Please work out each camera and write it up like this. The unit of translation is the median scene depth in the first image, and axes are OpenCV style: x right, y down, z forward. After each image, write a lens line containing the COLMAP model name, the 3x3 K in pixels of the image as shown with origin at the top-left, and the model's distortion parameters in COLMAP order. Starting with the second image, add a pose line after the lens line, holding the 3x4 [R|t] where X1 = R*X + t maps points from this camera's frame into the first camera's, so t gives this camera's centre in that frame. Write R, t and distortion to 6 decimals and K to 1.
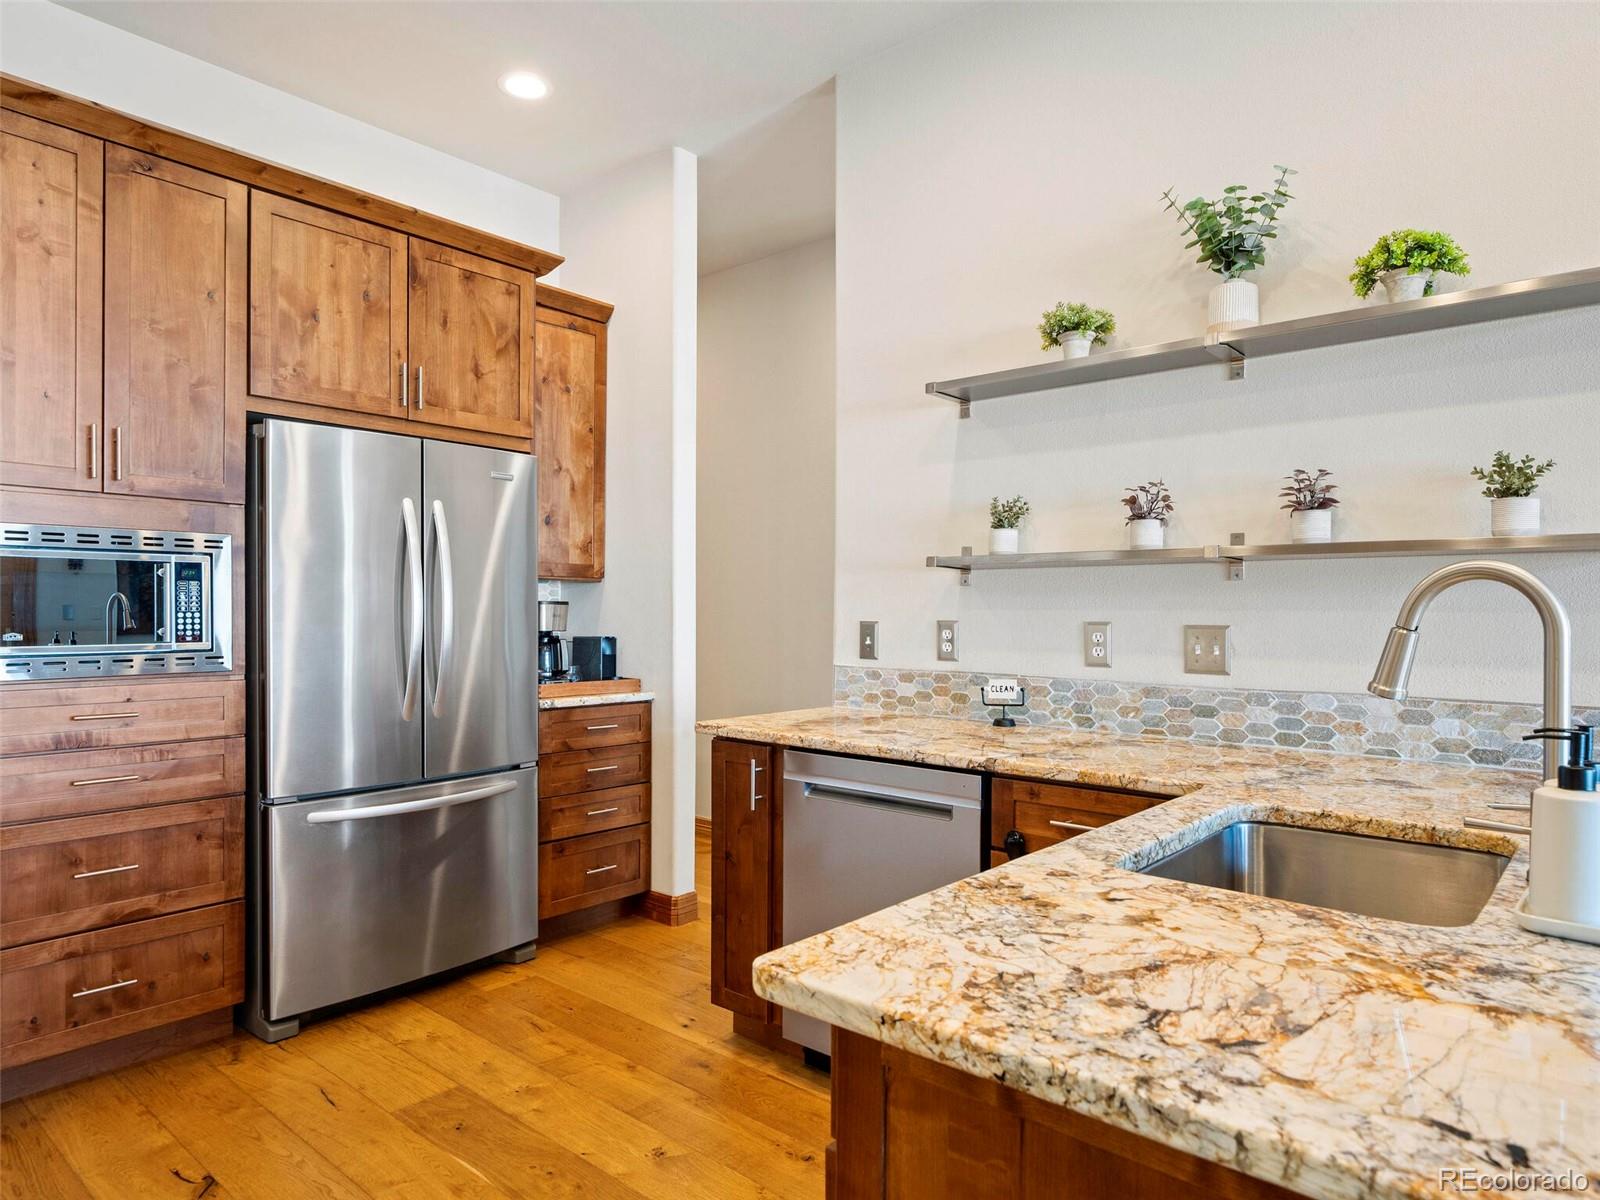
lens RADIAL K [[979.7, 0, 798.1], [0, 979.7, 620.0], [0, 0, 1]] dist [0.004402, 0.002810]
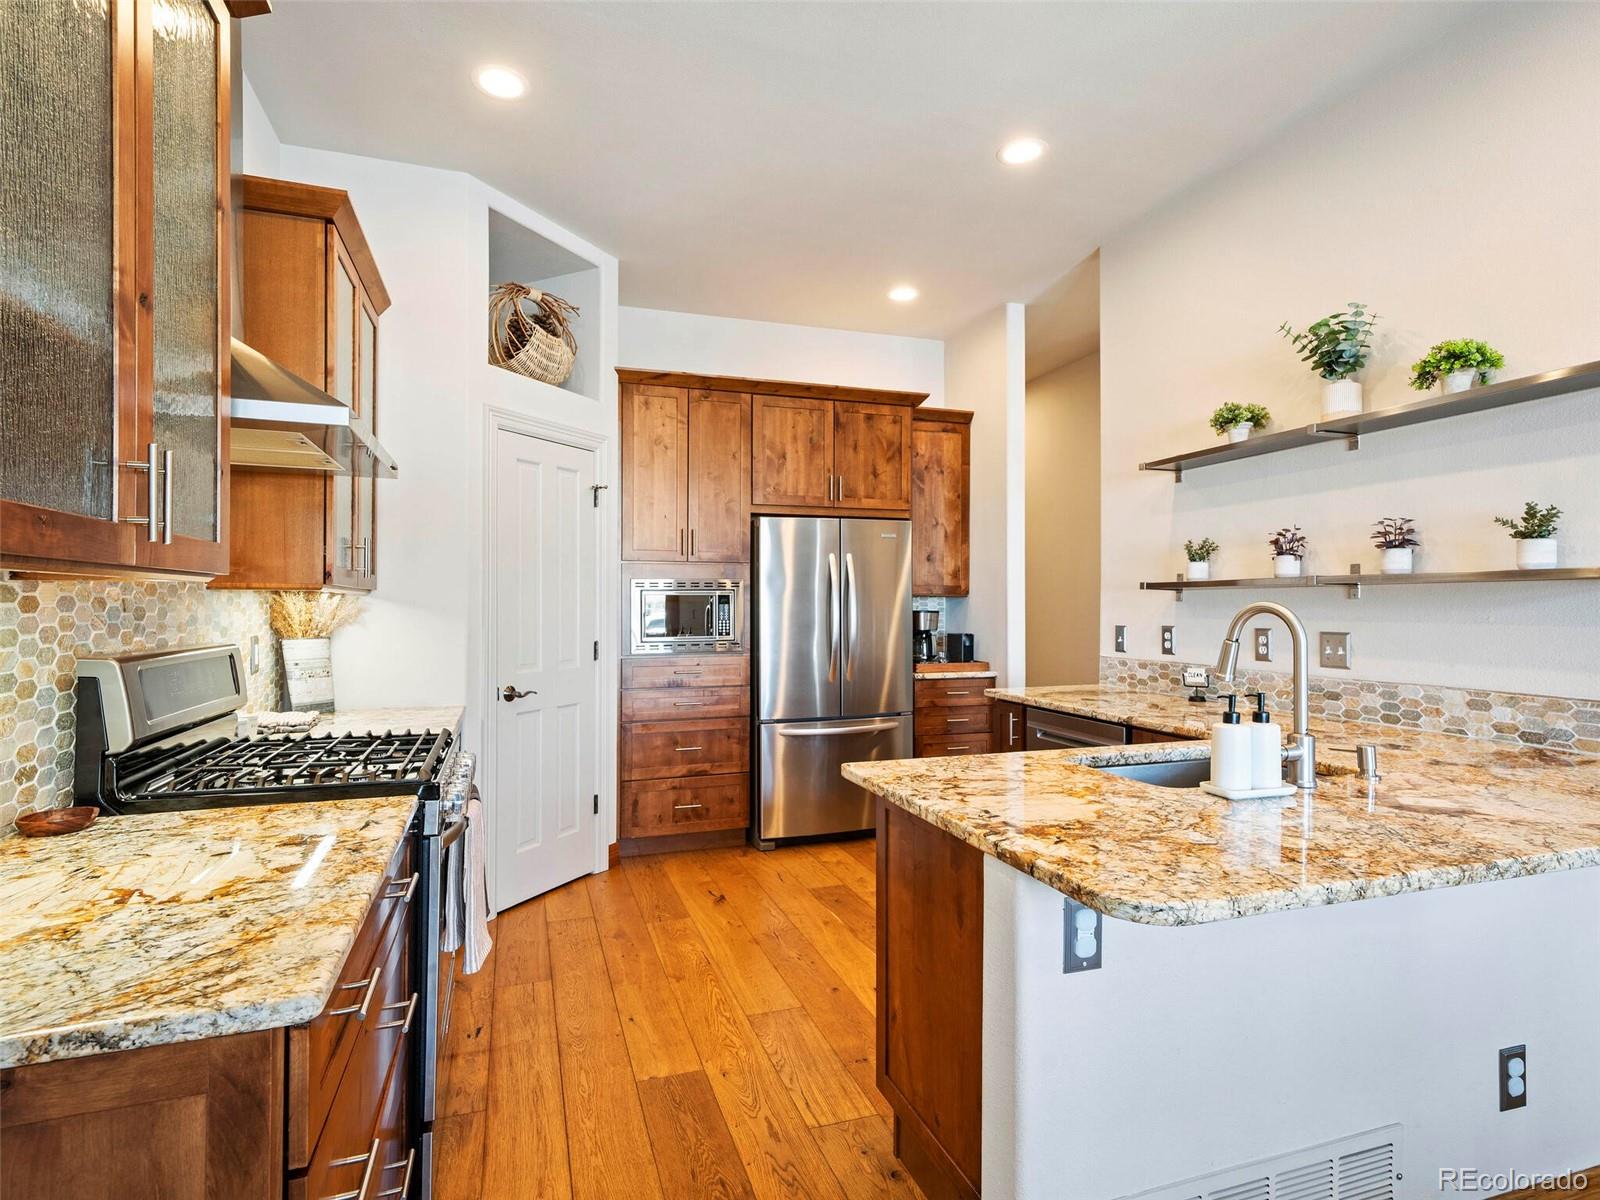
lens RADIAL K [[833.8, 0, 802.6], [0, 833.8, 601.6], [0, 0, 1]] dist [0.006917, 0.000951]
pose [[0.864104, -0.009201, -0.503229, 0.327724], [0.001665, 0.999880, -0.015424, -0.018182], [0.503310, 0.012490, 0.864016, -0.330259]]
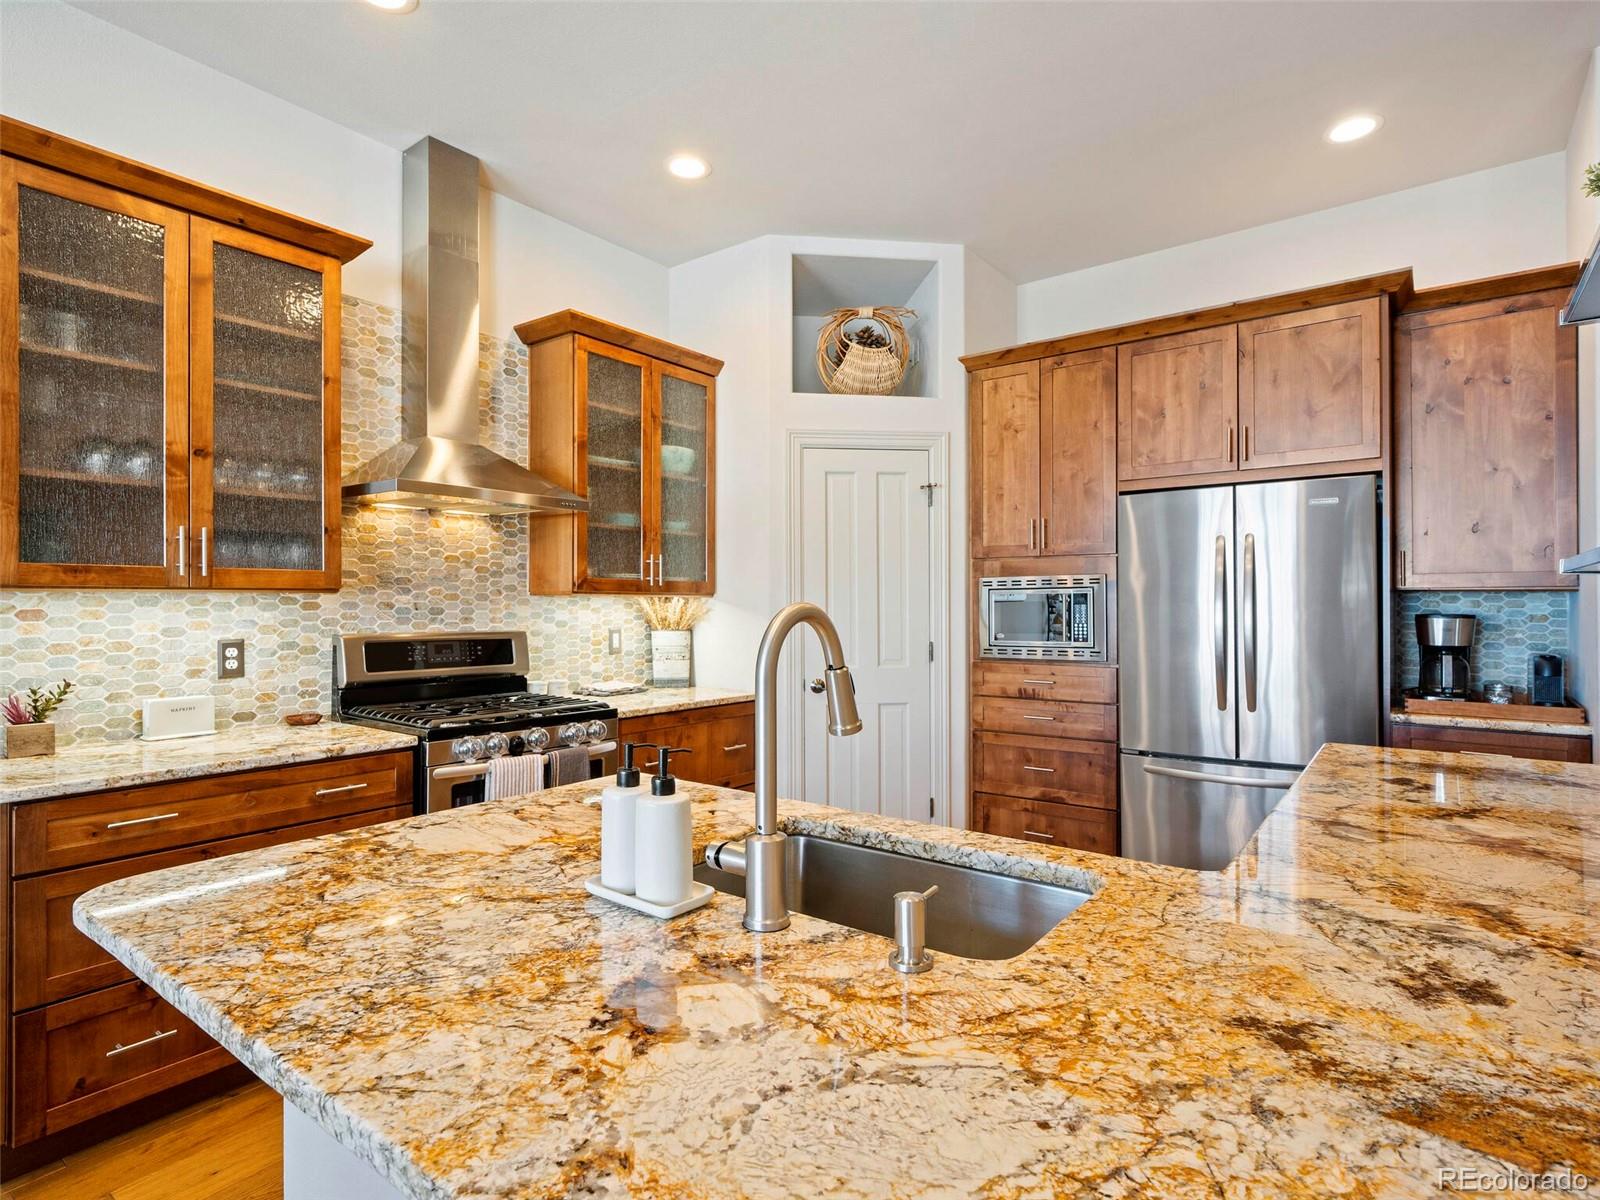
lens RADIAL K [[841.2, 0, 800.0], [0, 841.2, 600.0], [0, 0, 1]] dist [0.001254, 0.000725]
pose [[0.066419, -0.013039, -0.997707, 0.711310], [-0.007178, 0.999882, -0.013545, -0.023378], [0.997766, 0.008061, 0.066318, 0.422110]]
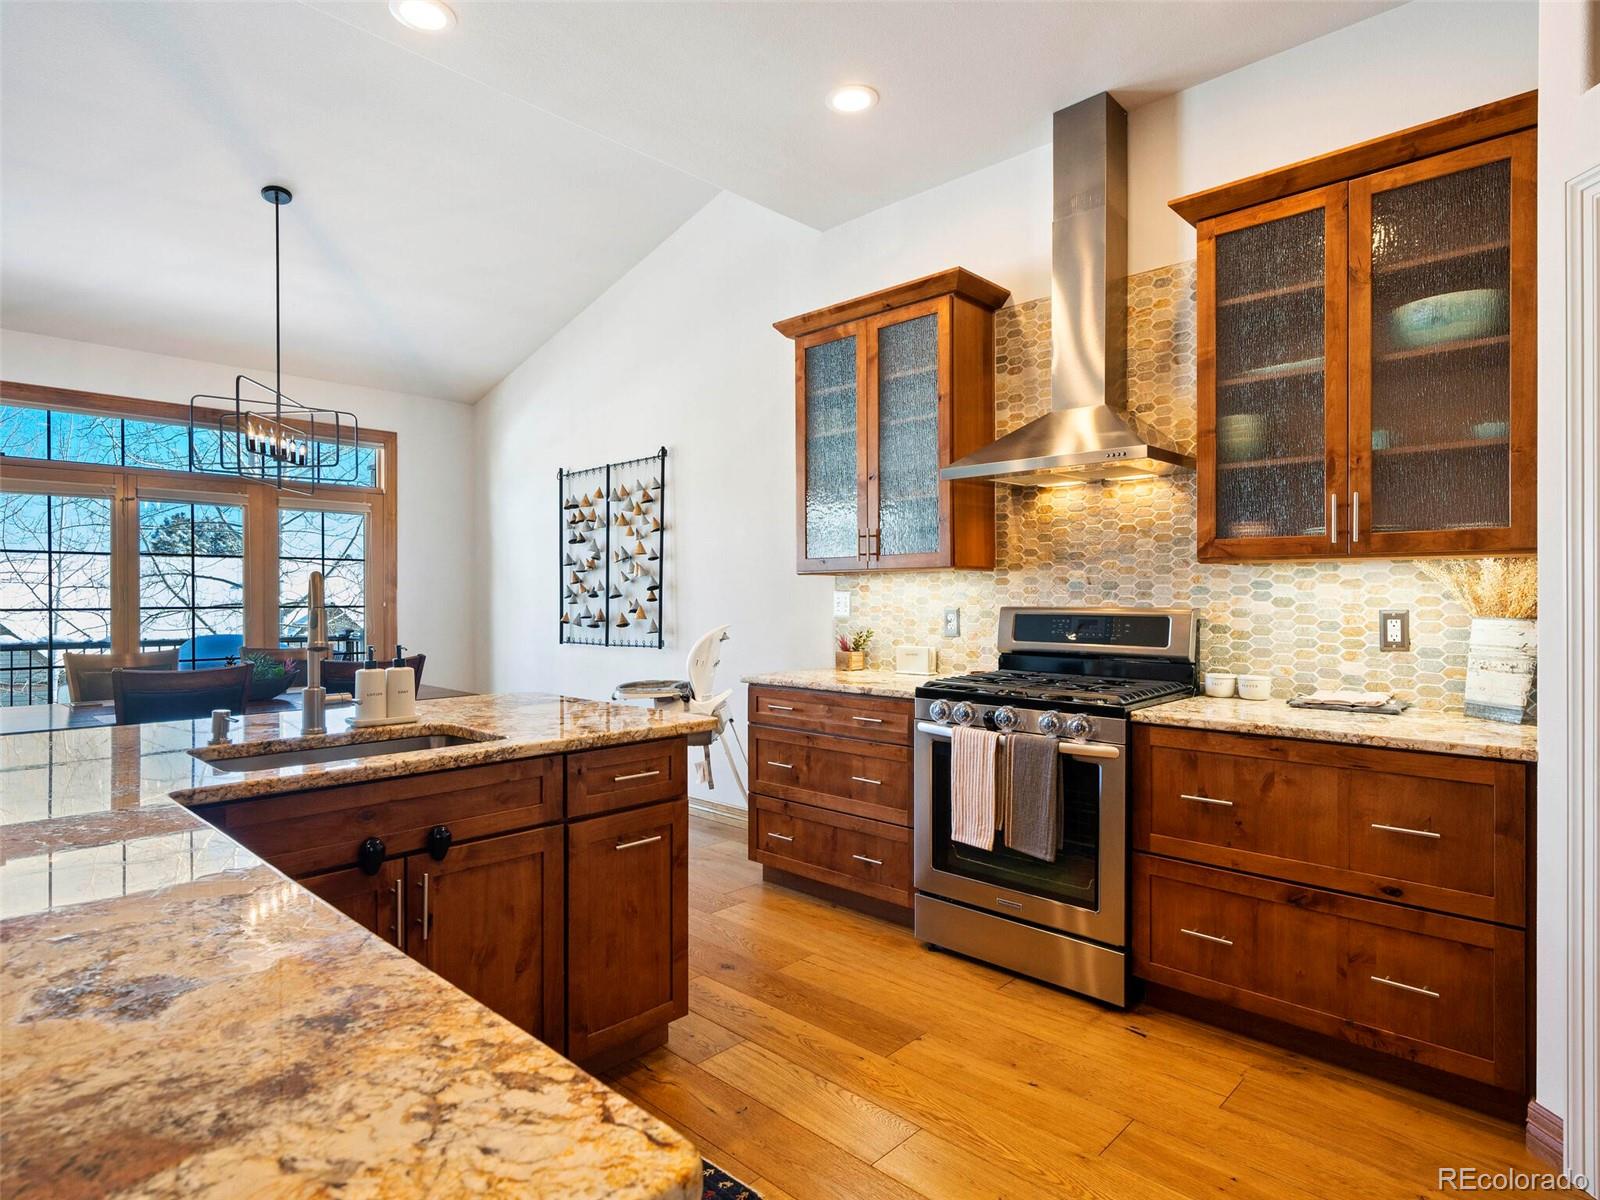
lens RADIAL K [[892.2, 0, 800.0], [0, 892.2, 600.0], [0, 0, 1]] dist [-0.001412, -0.000048]
pose [[-0.998679, 0.008773, 0.050624, -0.141653], [0.010283, 0.999508, 0.029644, -0.040434], [-0.050339, 0.030125, -0.998278, 1.208154]]
